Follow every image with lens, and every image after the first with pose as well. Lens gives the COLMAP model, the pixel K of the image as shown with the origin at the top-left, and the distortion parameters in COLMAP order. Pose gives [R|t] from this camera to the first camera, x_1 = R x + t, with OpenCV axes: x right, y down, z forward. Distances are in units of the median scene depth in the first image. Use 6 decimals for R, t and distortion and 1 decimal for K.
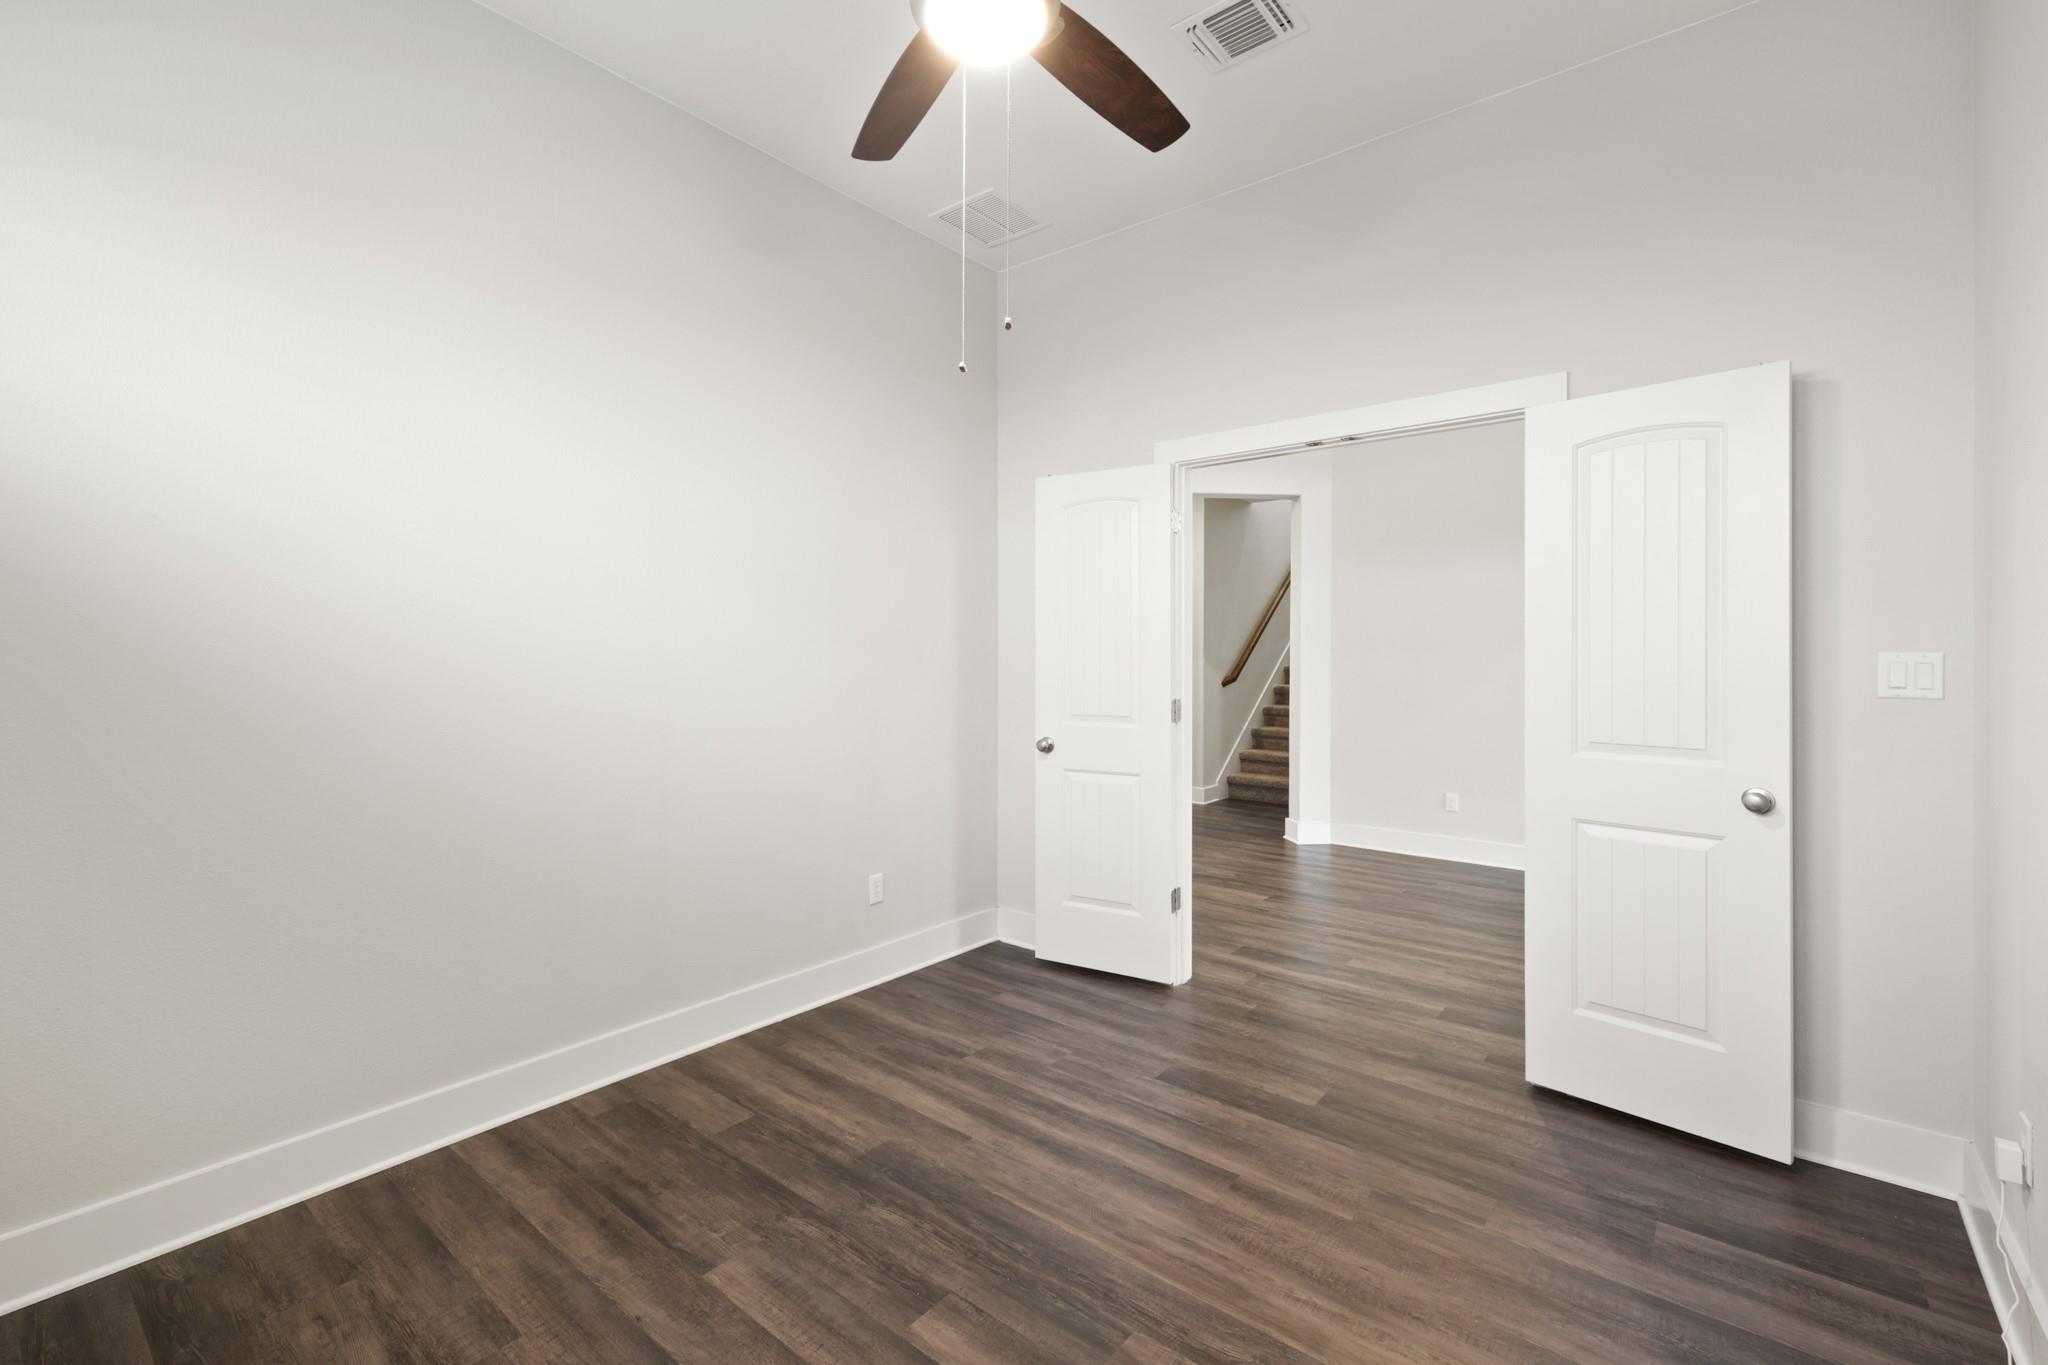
lens RADIAL K [[892.4, 0, 1024.0], [0, 892.4, 682.5], [0, 0, 1]] dist [-0.000375, 0.000164]
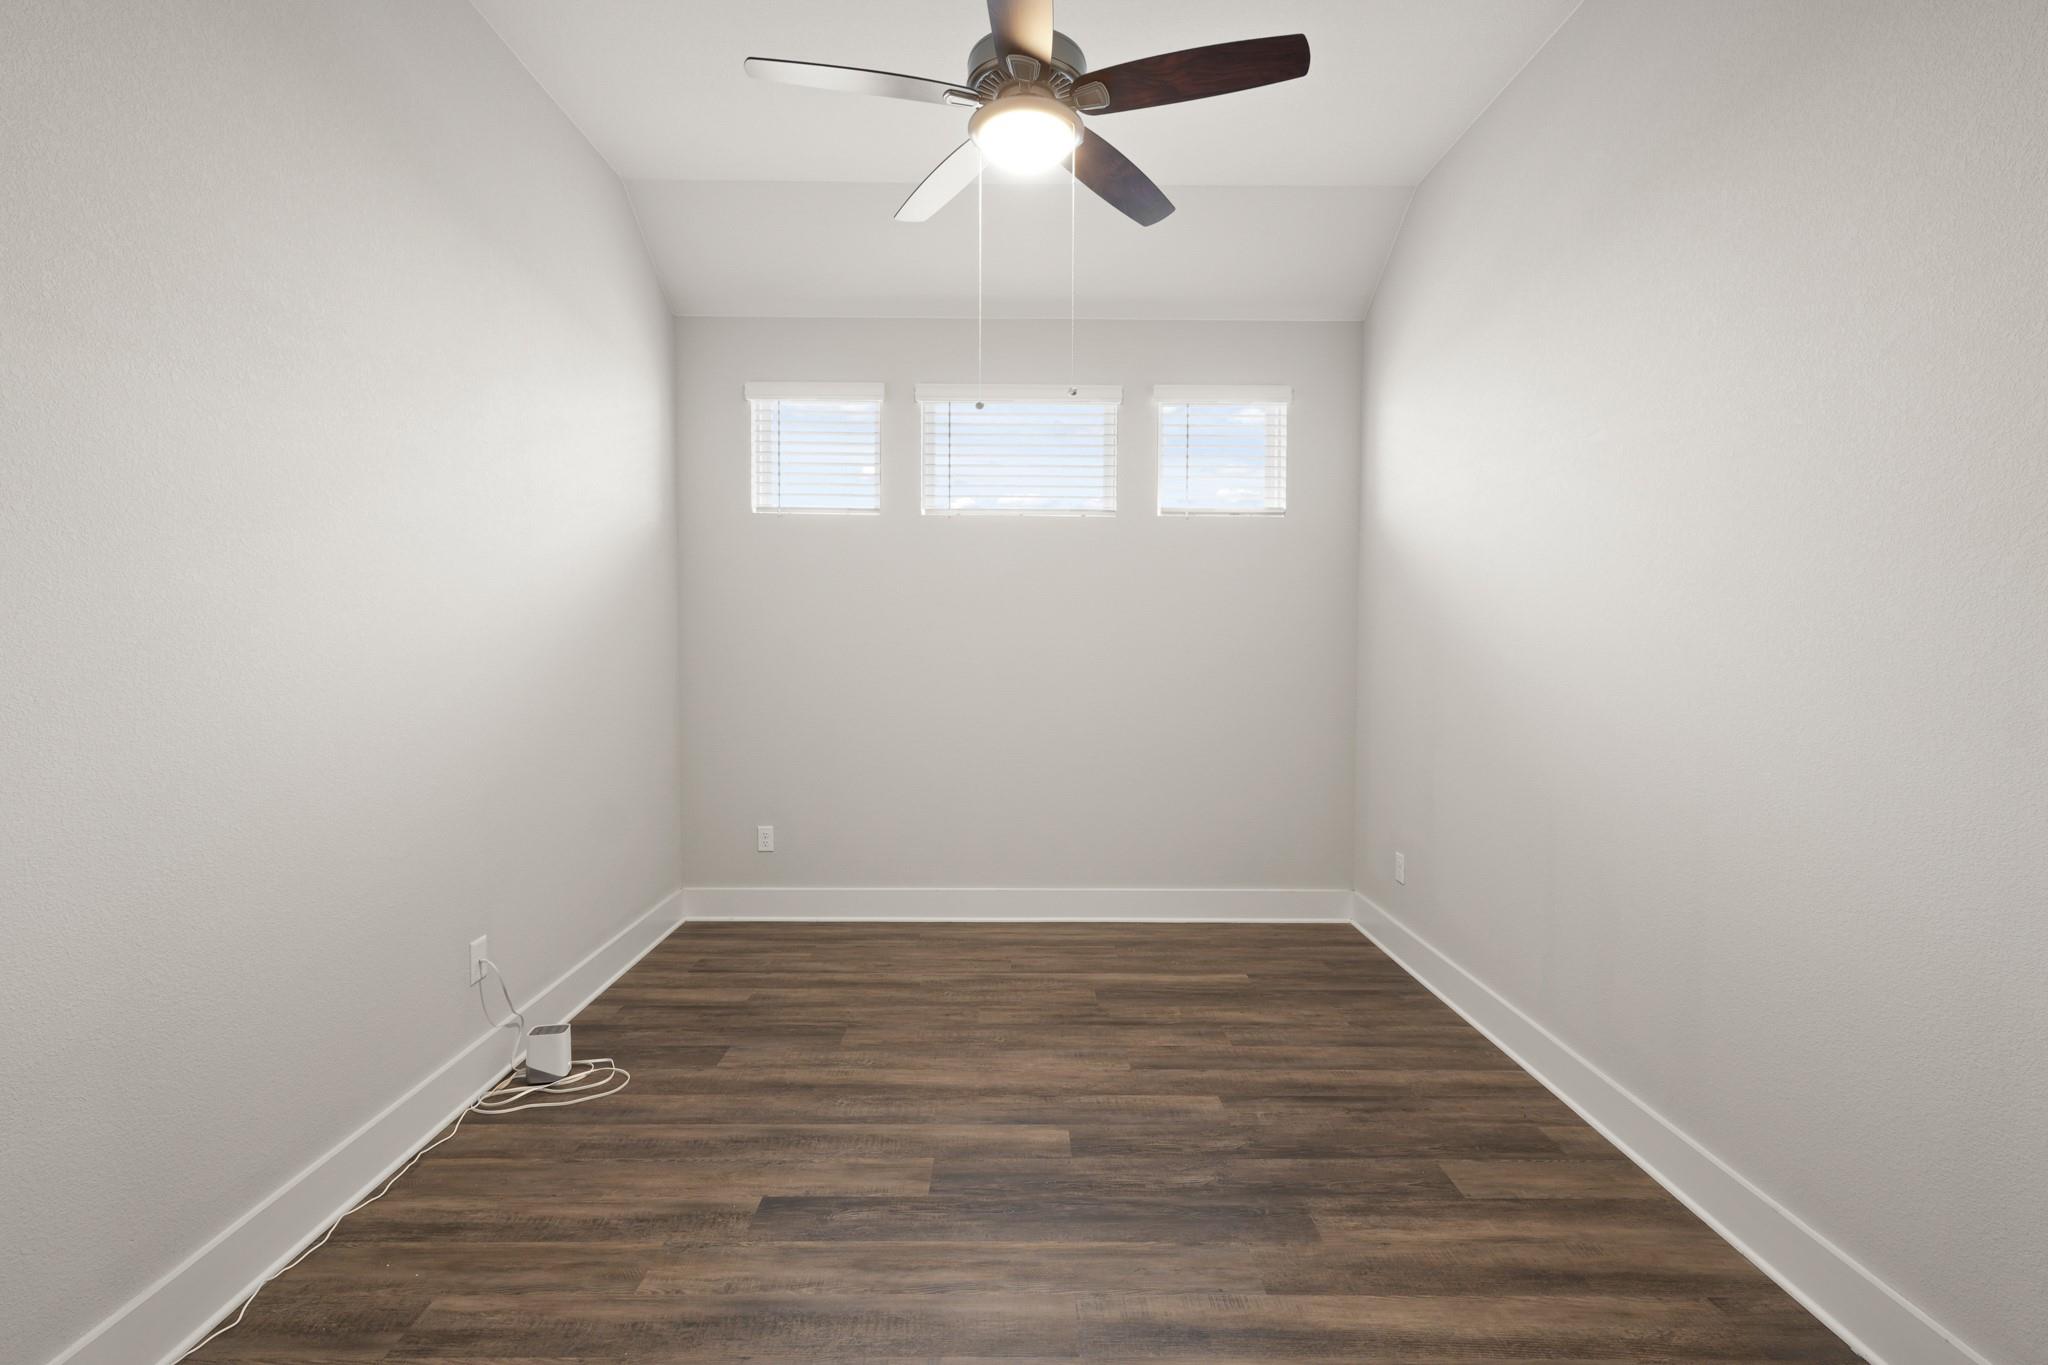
lens RADIAL K [[892.4, 0, 1024.0], [0, 892.4, 682.5], [0, 0, 1]] dist [-0.000375, 0.000164]
pose [[-0.773739, 0.025172, -0.633004, 0.666512], [-0.028358, 0.996832, 0.074302, -0.052385], [0.632869, 0.075441, -0.770575, 1.693314]]
